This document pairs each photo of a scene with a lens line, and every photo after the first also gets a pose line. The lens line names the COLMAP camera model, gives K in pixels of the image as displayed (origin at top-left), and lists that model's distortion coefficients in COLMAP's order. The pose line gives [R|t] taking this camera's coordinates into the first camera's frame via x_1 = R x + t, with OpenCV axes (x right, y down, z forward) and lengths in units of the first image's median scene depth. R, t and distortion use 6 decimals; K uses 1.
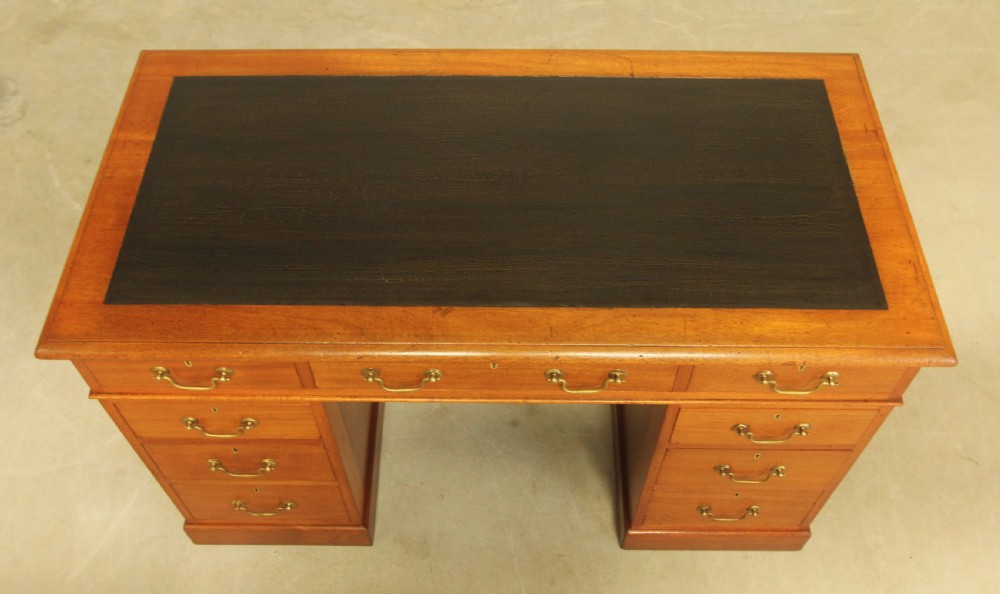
lens RADIAL K [[916.9, 0, 495.0], [0, 916.9, 344.2], [0, 0, 1]] dist [-0.056126, -0.008153]
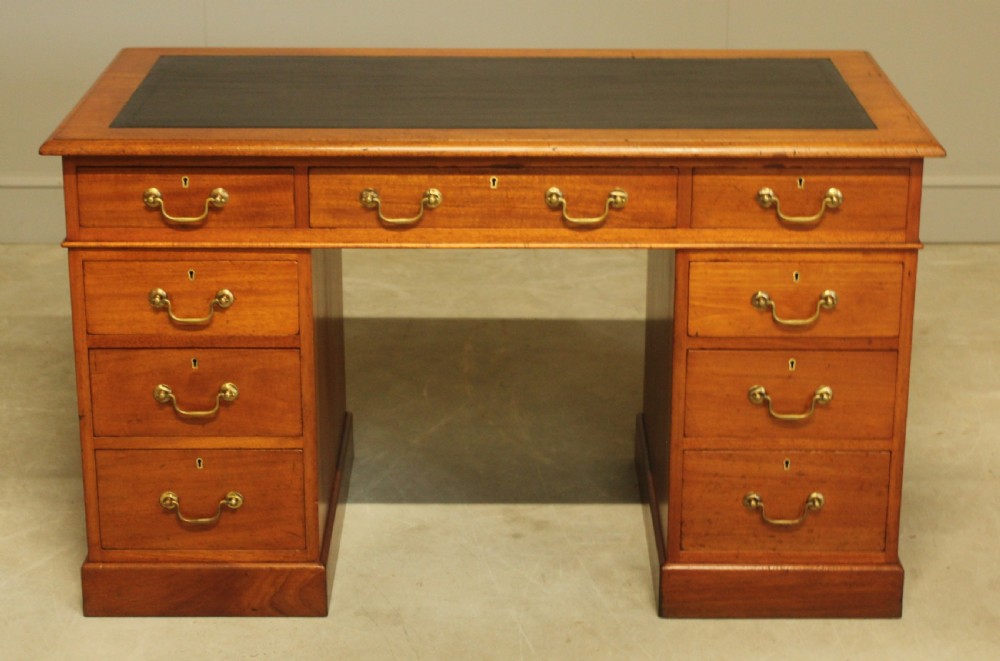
lens RADIAL K [[2085.4, 0, 509.9], [0, 2085.4, 305.8], [0, 0, 1]] dist [0.045982, 0.000000]
pose [[0.999846, 0.004577, 0.016932, -0.018080], [0.006640, 0.794730, -0.606926, 1.271193], [-0.016234, 0.606945, 0.794578, -0.615139]]
